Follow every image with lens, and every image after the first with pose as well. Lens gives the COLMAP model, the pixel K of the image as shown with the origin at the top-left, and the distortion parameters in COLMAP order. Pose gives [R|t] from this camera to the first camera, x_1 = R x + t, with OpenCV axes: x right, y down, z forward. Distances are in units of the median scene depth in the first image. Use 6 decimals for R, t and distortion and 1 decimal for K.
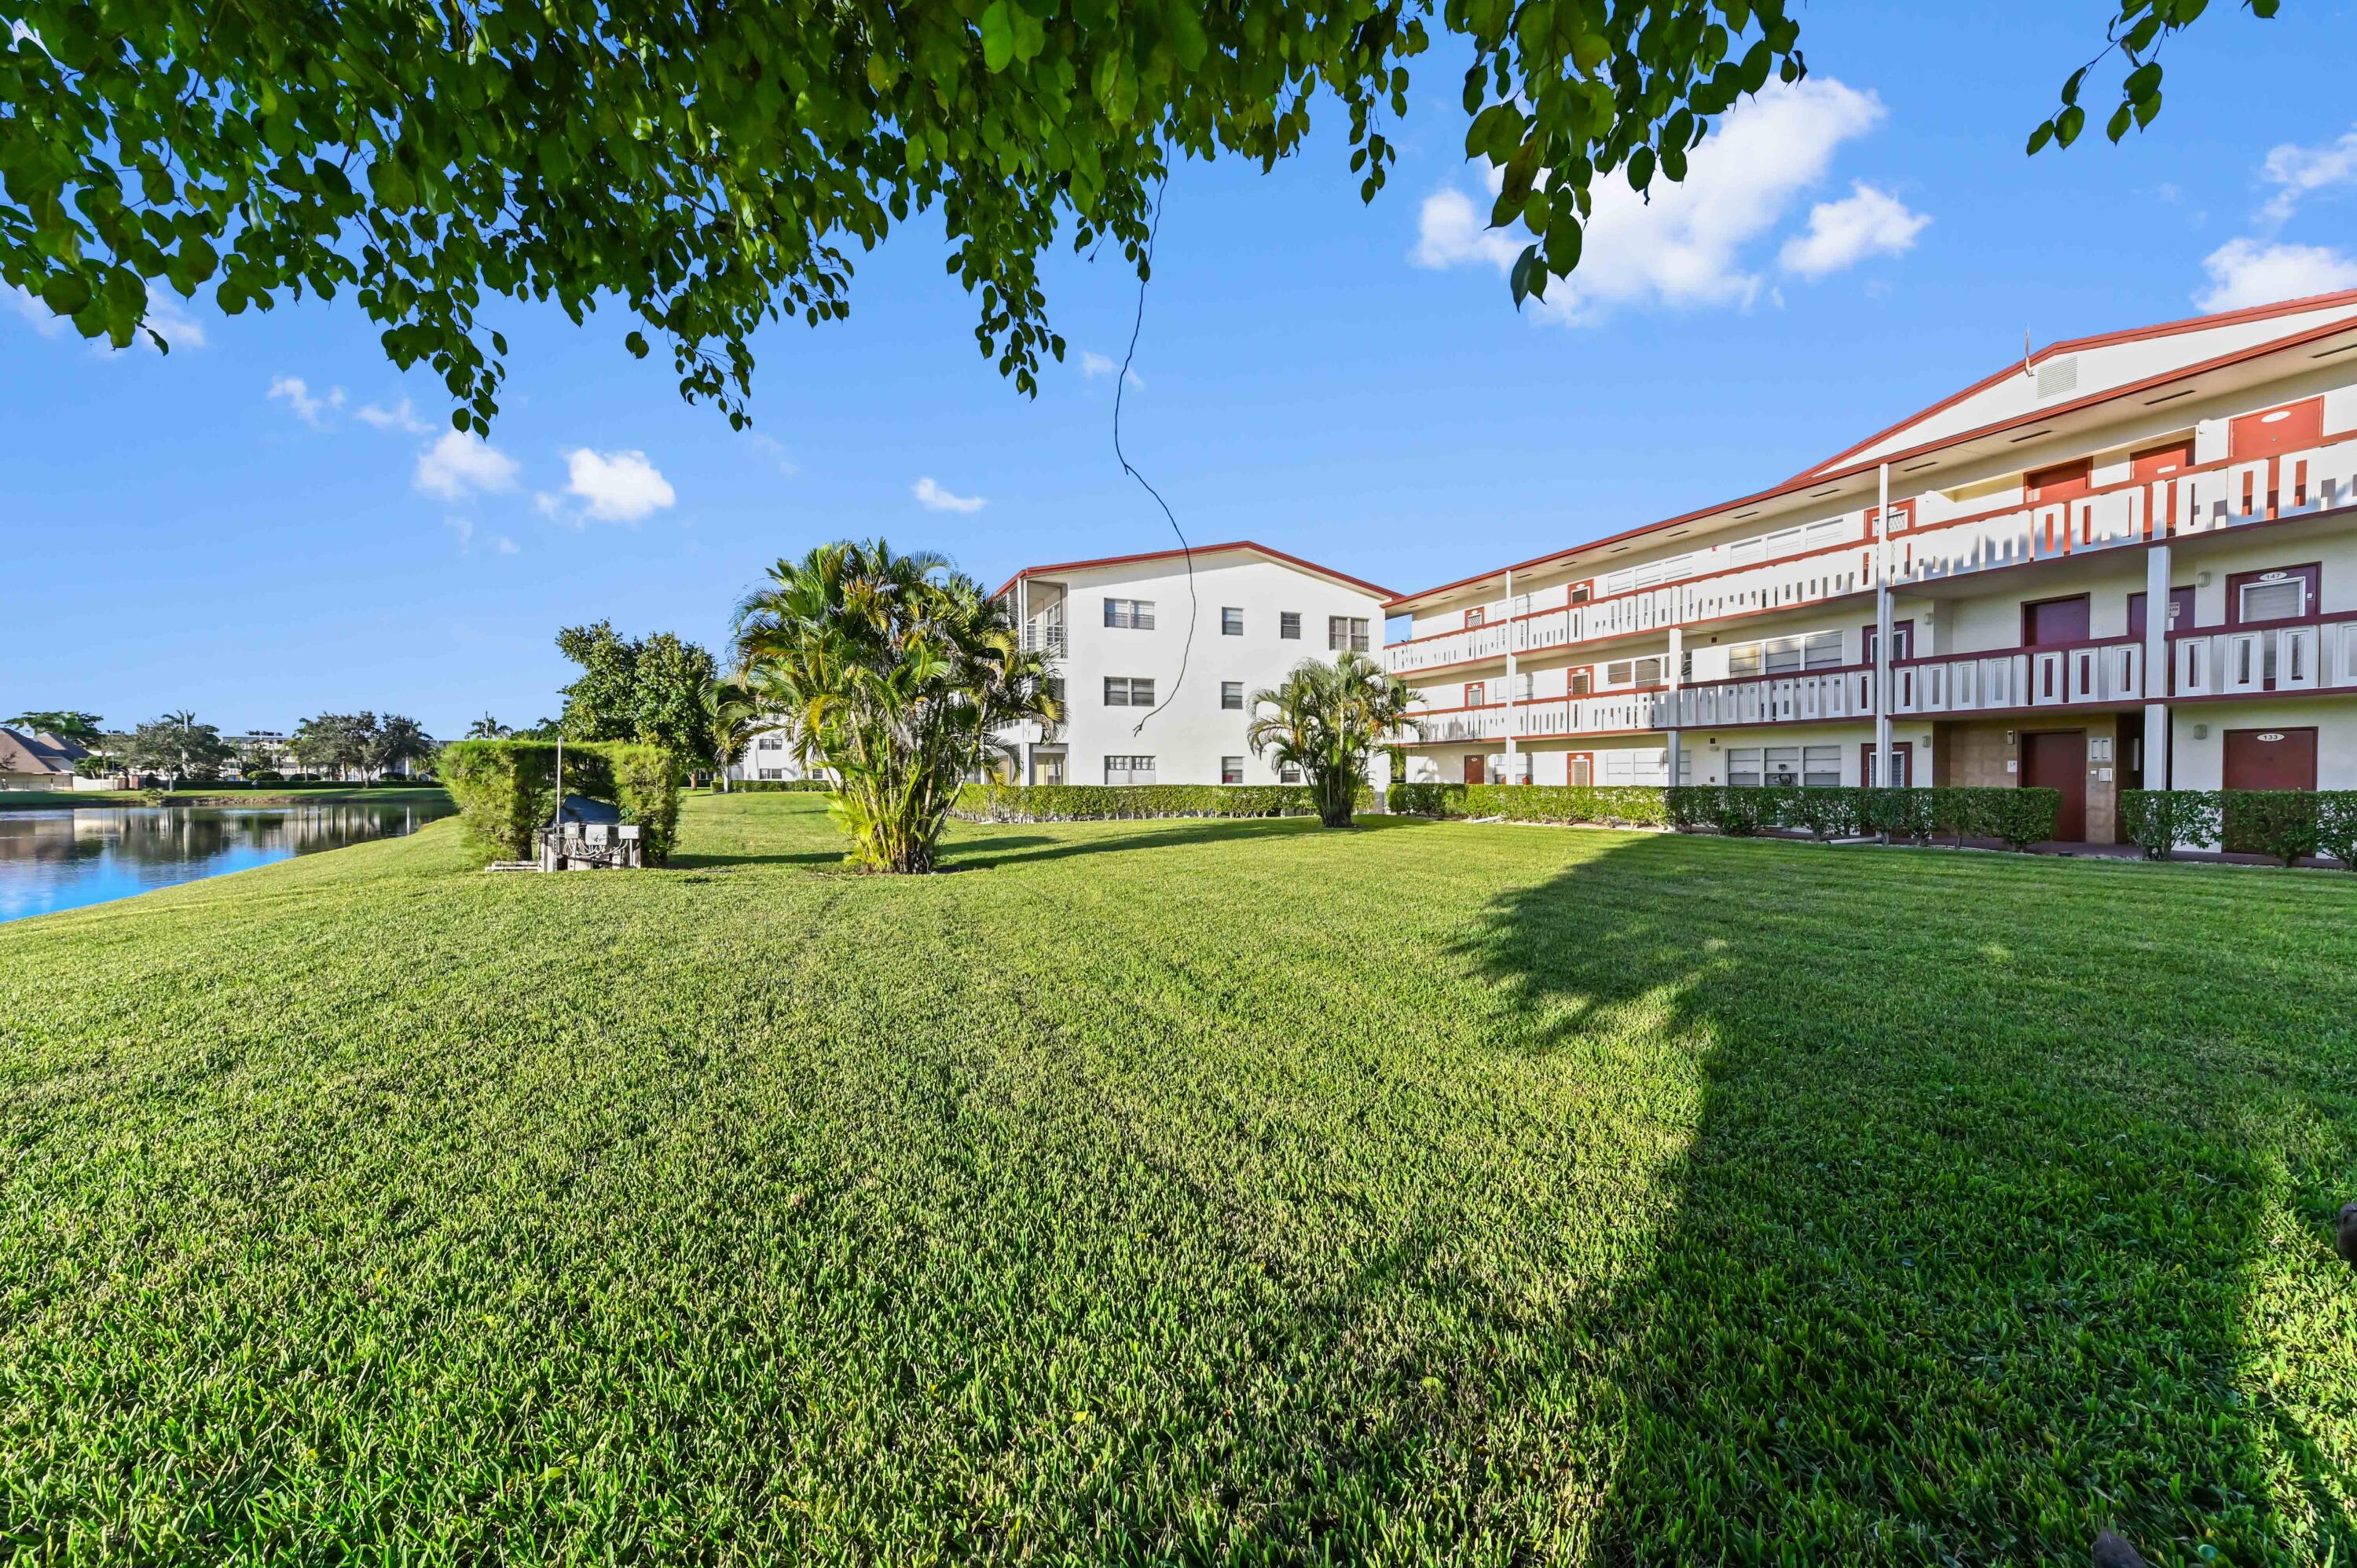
lens RADIAL K [[930.3, 0, 1170.4], [0, 930.3, 783.1], [0, 0, 1]] dist [0.011419, 0.000172]
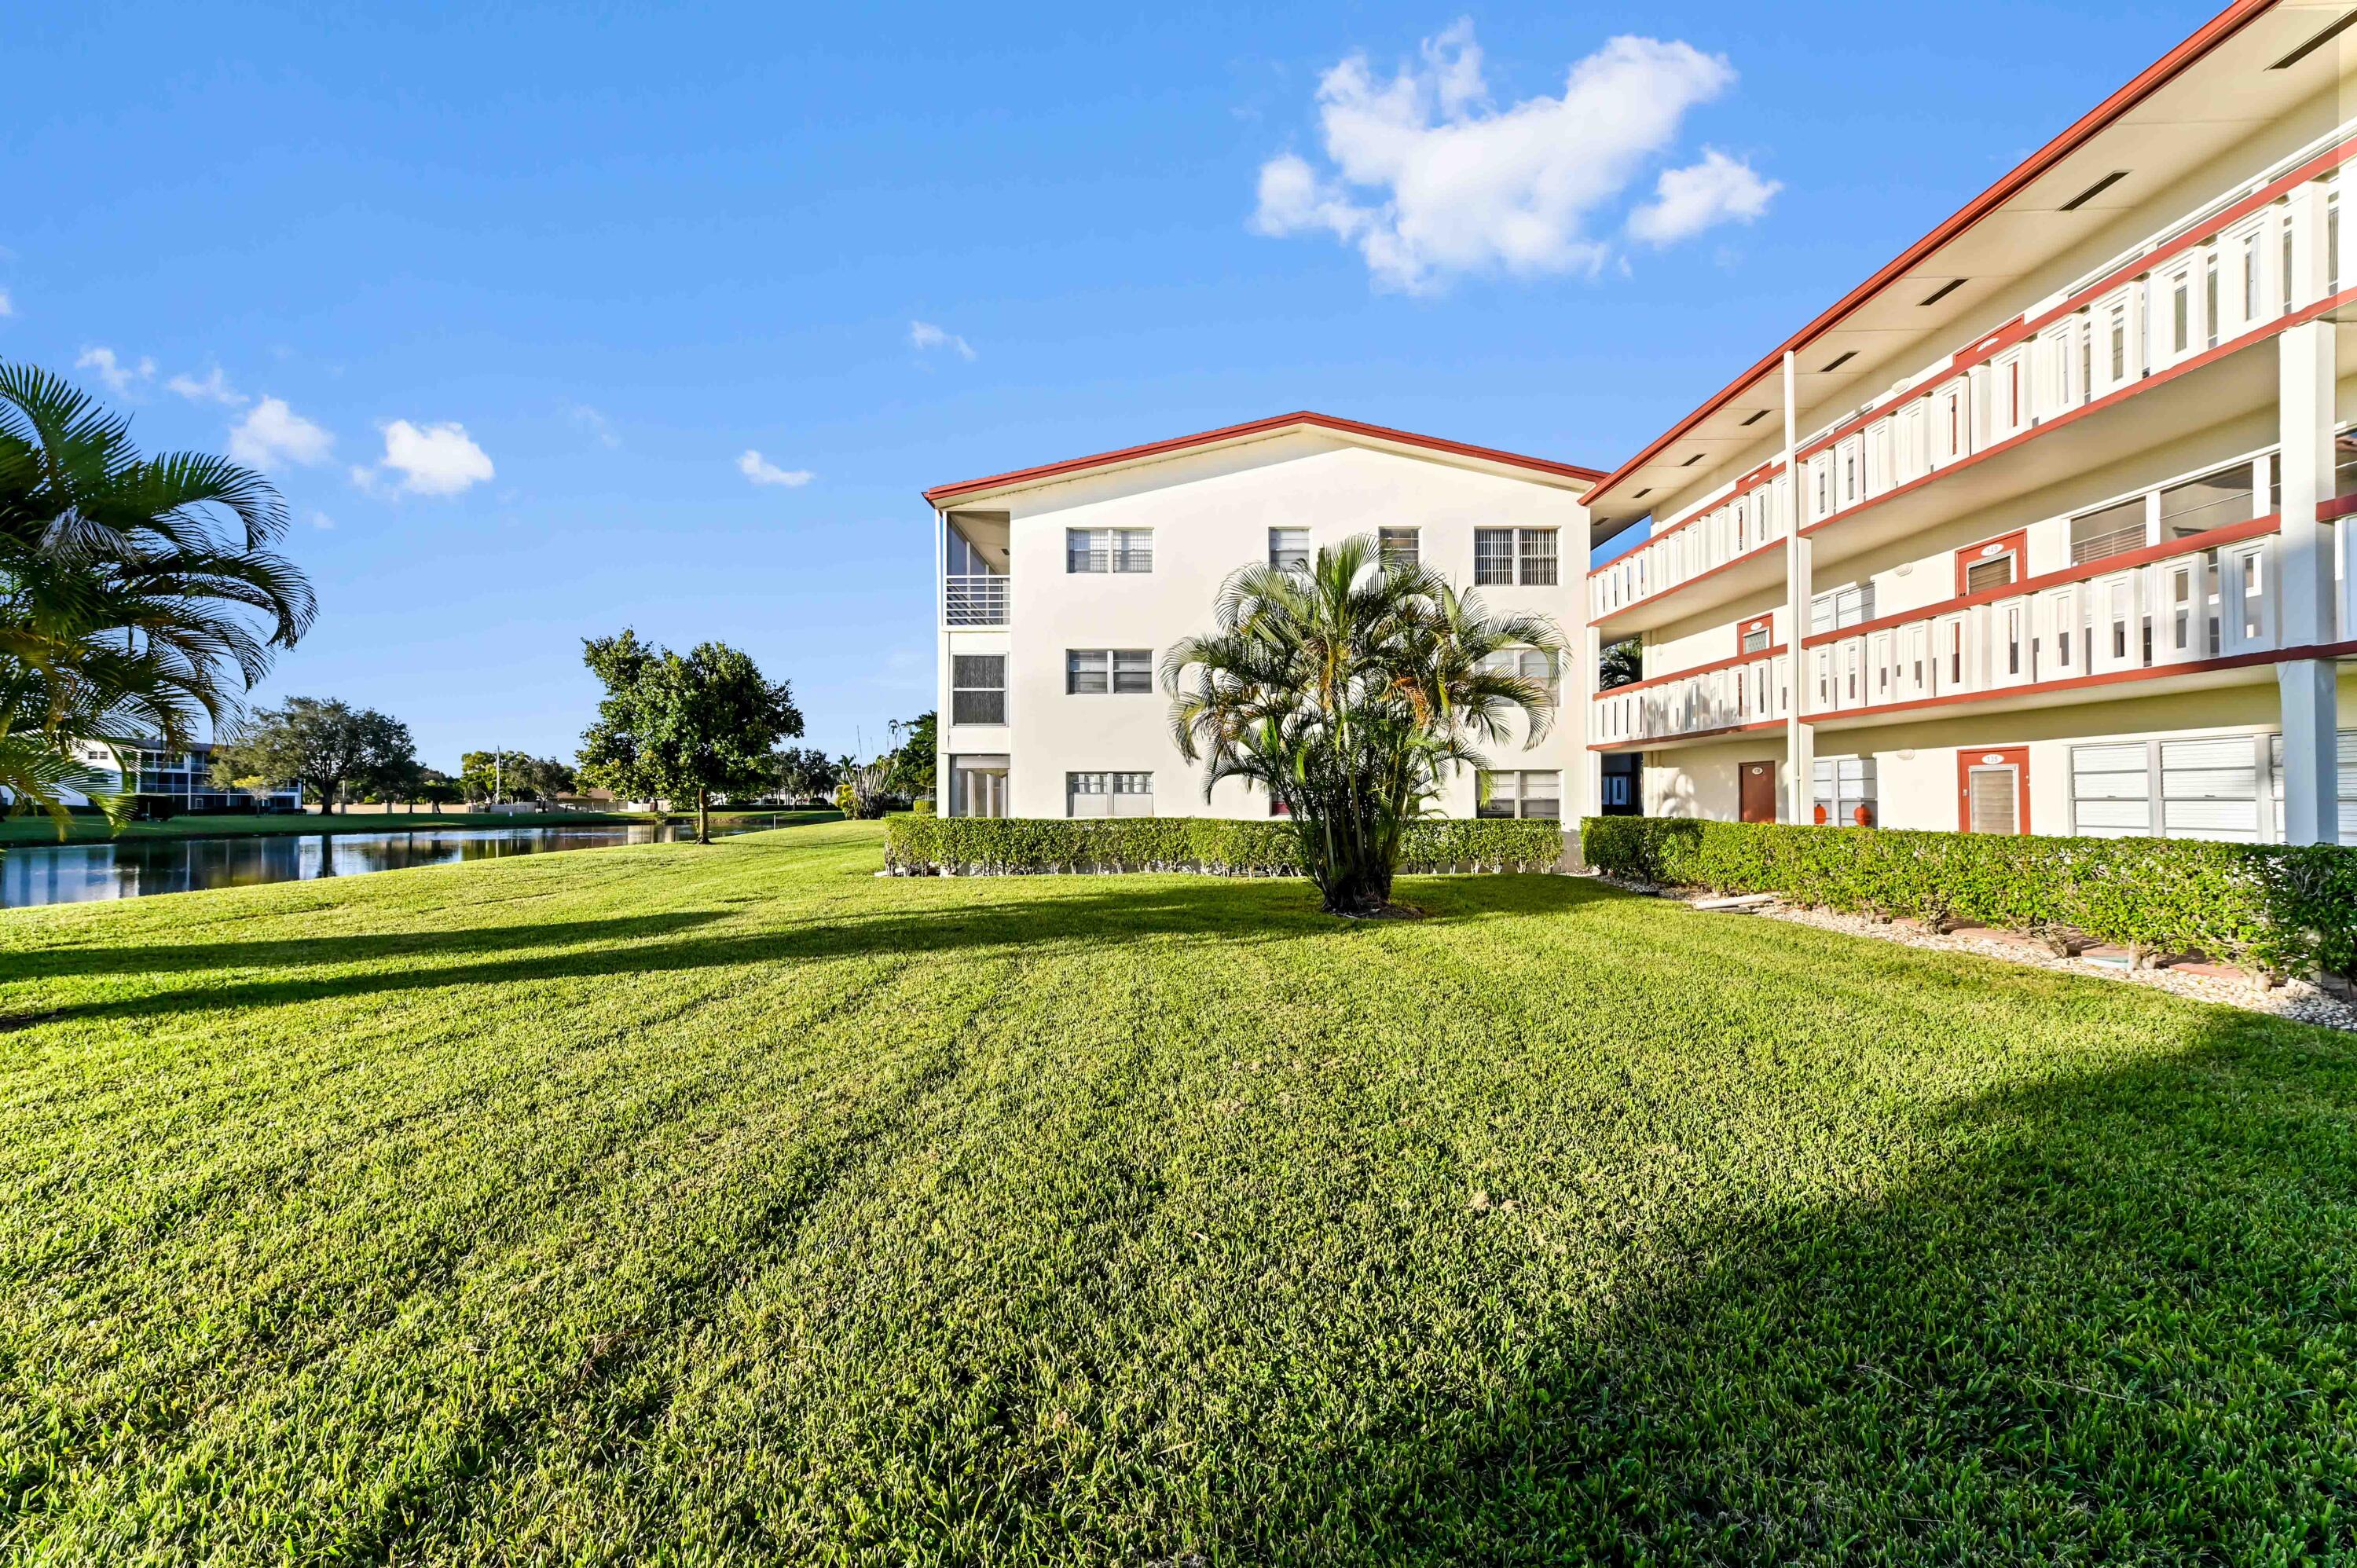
lens RADIAL K [[930.3, 0, 1170.4], [0, 930.3, 783.1], [0, 0, 1]] dist [0.011419, 0.000172]
pose [[0.920738, -0.007650, -0.390107, 0.246431], [-0.002852, 0.999649, -0.026335, -0.005364], [0.390172, 0.025360, 0.920393, 0.442141]]
